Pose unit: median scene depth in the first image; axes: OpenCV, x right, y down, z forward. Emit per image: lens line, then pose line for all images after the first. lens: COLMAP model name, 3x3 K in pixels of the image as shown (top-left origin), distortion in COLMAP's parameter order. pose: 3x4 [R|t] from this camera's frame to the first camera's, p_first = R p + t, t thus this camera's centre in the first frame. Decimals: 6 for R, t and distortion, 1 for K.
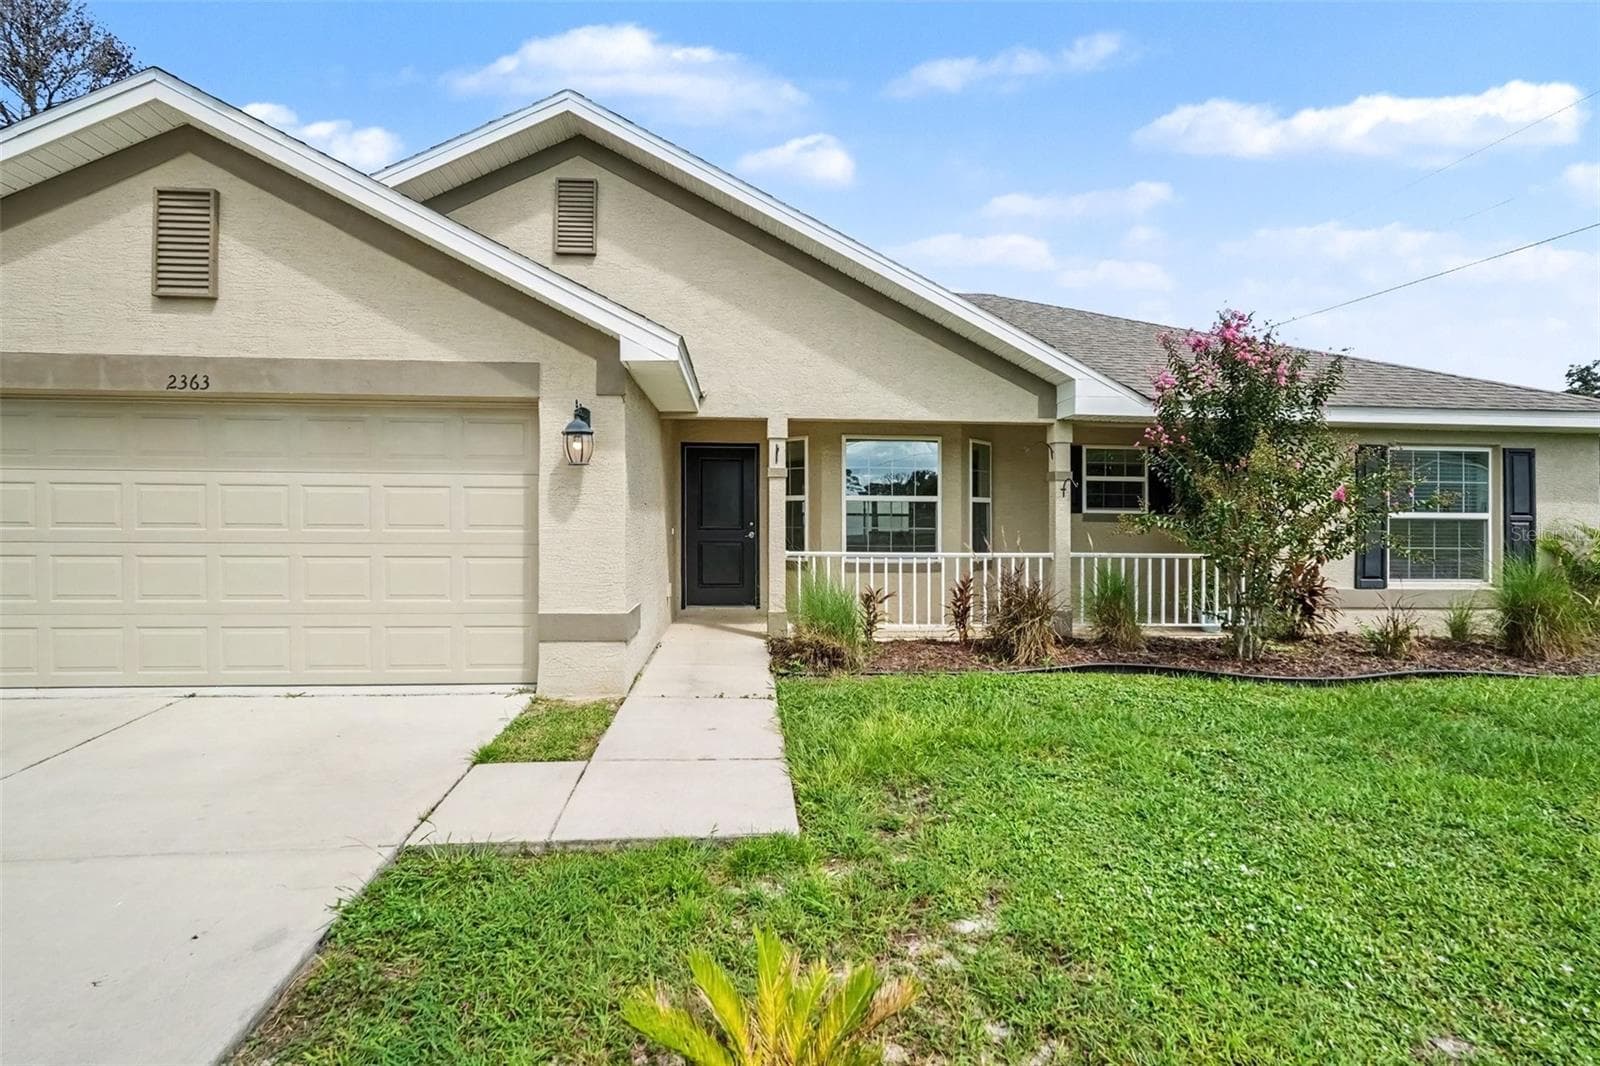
lens RADIAL K [[691.2, 0, 786.0], [0, 691.2, 540.6], [0, 0, 1]] dist [-0.008654, 0.000179]
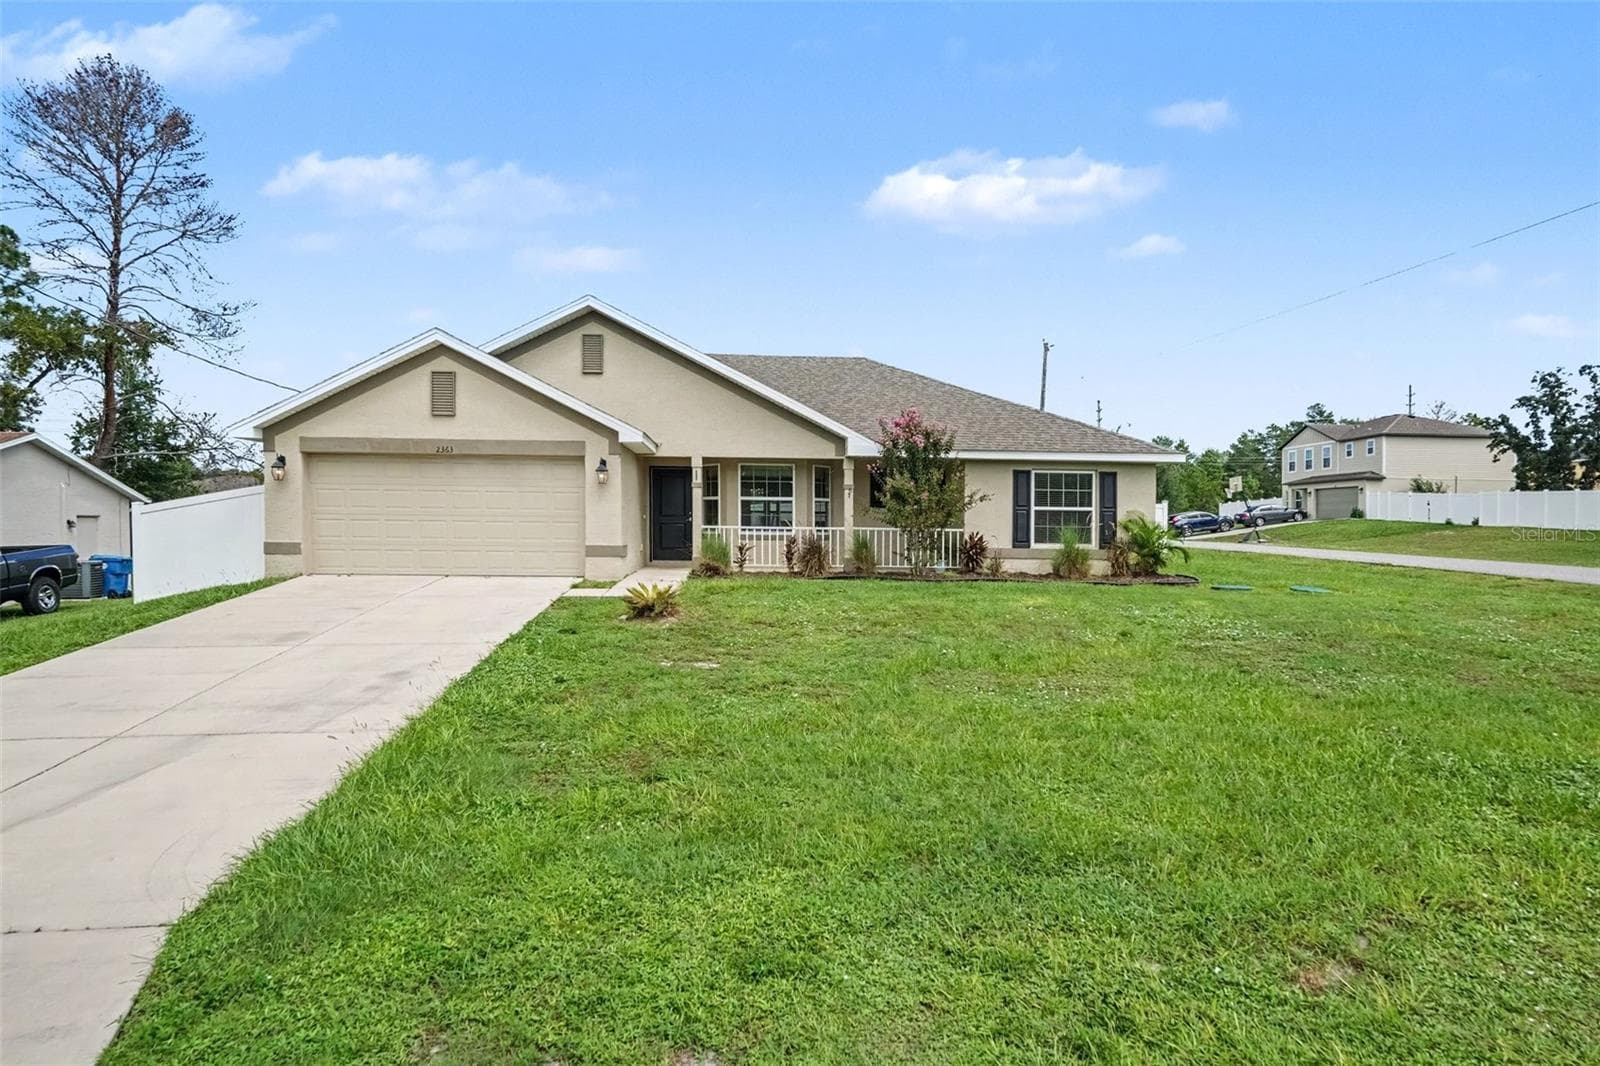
lens RADIAL K [[809.2, 0, 802.7], [0, 809.2, 552.9], [0, 0, 1]] dist [0.017532, 0.000118]
pose [[0.999658, 0.001621, 0.026100, 0.227301], [-0.001648, 0.999998, 0.001010, 0.090392], [-0.026099, -0.001053, 0.999659, -1.278890]]
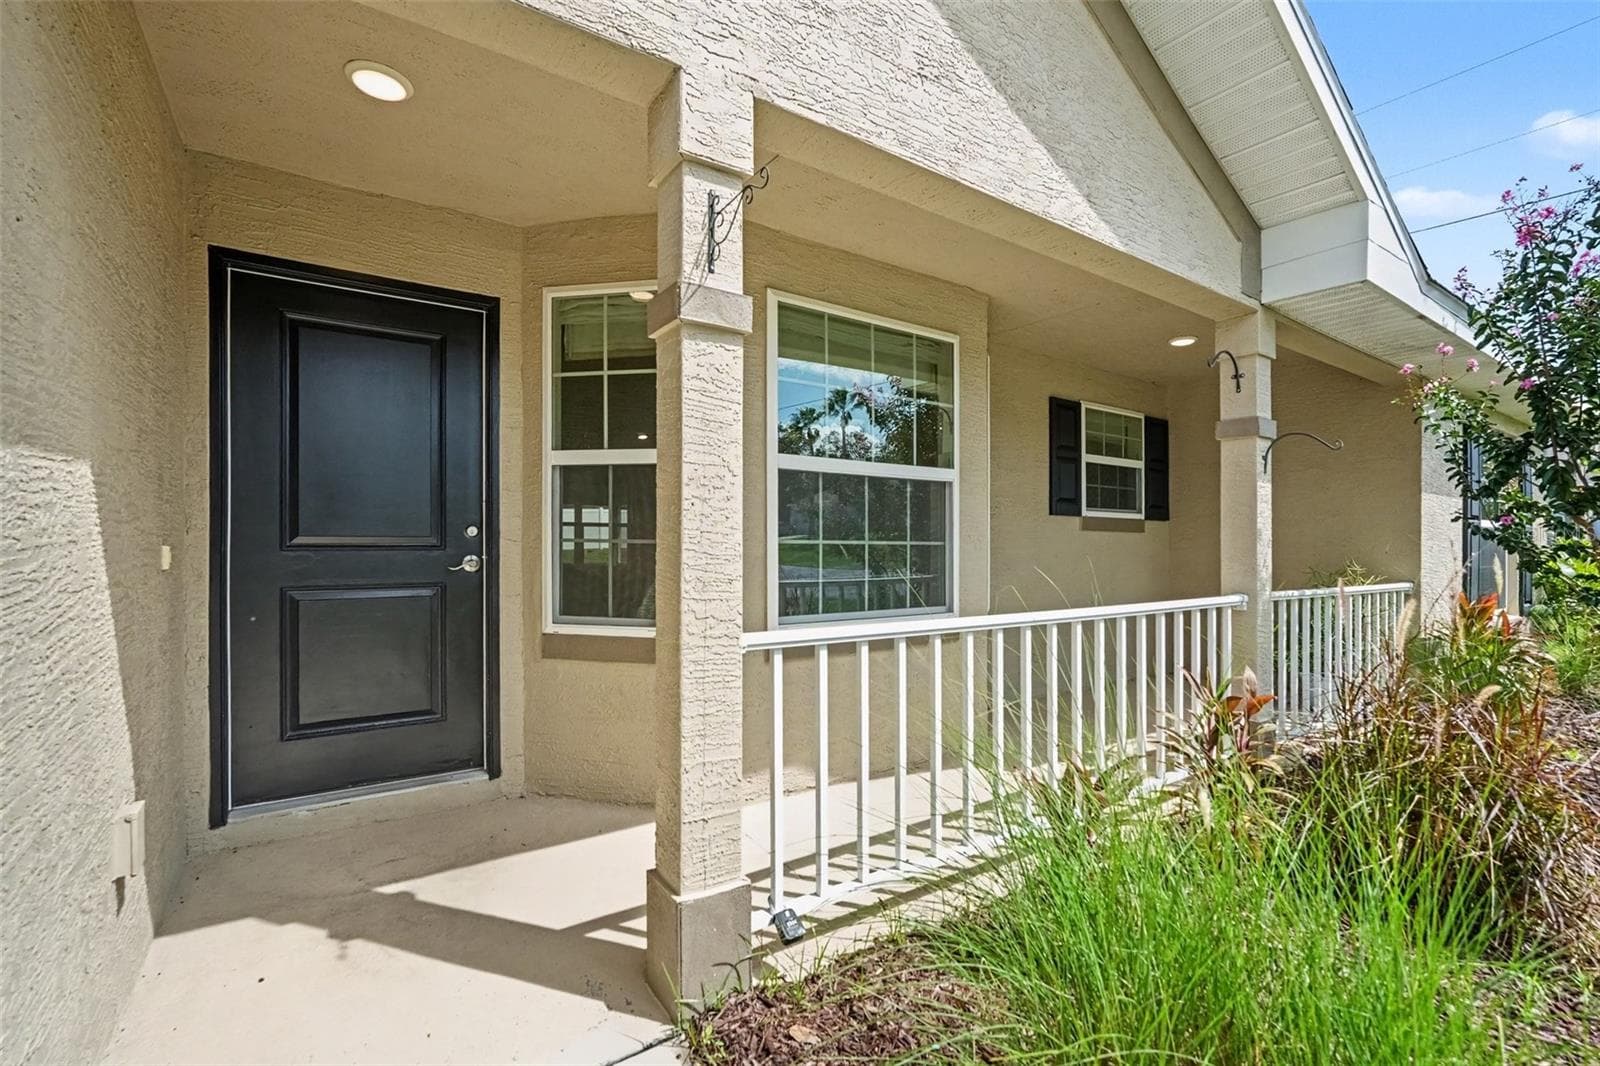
lens RADIAL K [[691.2, 0, 786.0], [0, 691.2, 540.6], [0, 0, 1]] dist [-0.008654, 0.000179]
pose [[0.872862, -0.000050, 0.487967, -0.103505], [-0.000470, 0.999999, 0.000943, -0.026247], [-0.487966, -0.001053, 0.872862, 0.804304]]
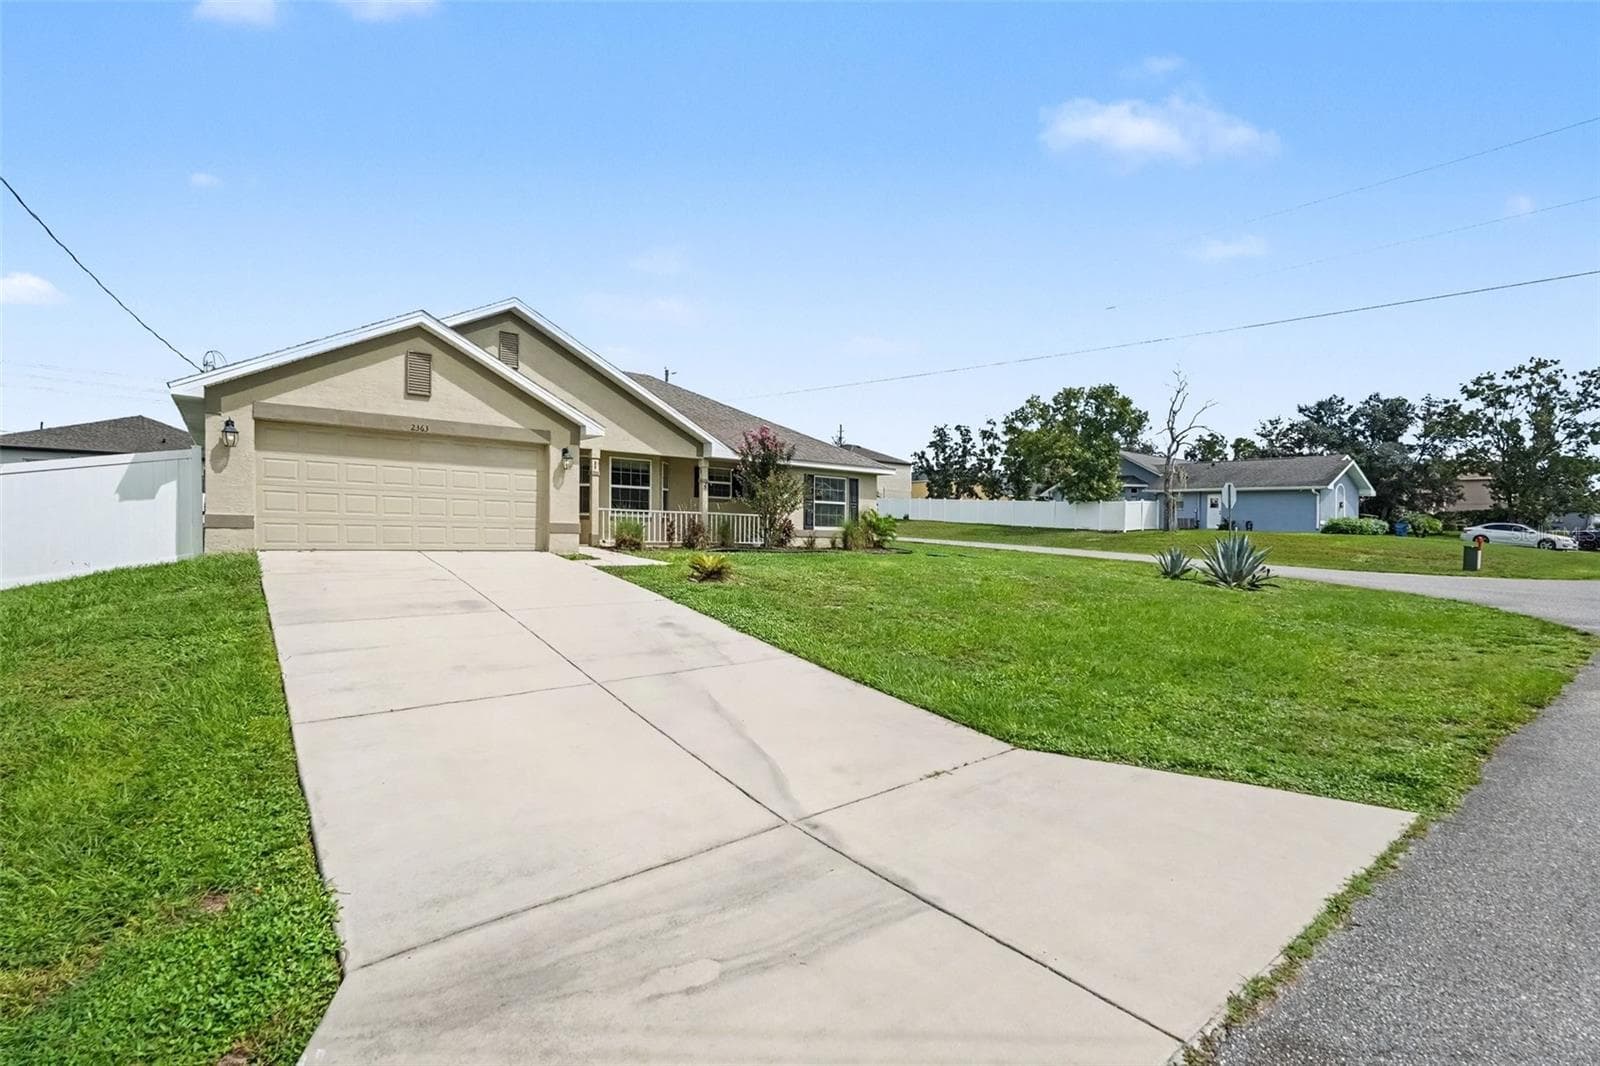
lens RADIAL K [[691.2, 0, 786.0], [0, 691.2, 540.6], [0, 0, 1]] dist [-0.008654, 0.000179]
pose [[0.822973, 0.001904, 0.568078, -0.793128], [-0.006488, 0.999961, 0.006047, 0.106950], [-0.568044, -0.008662, 0.822953, -1.238966]]
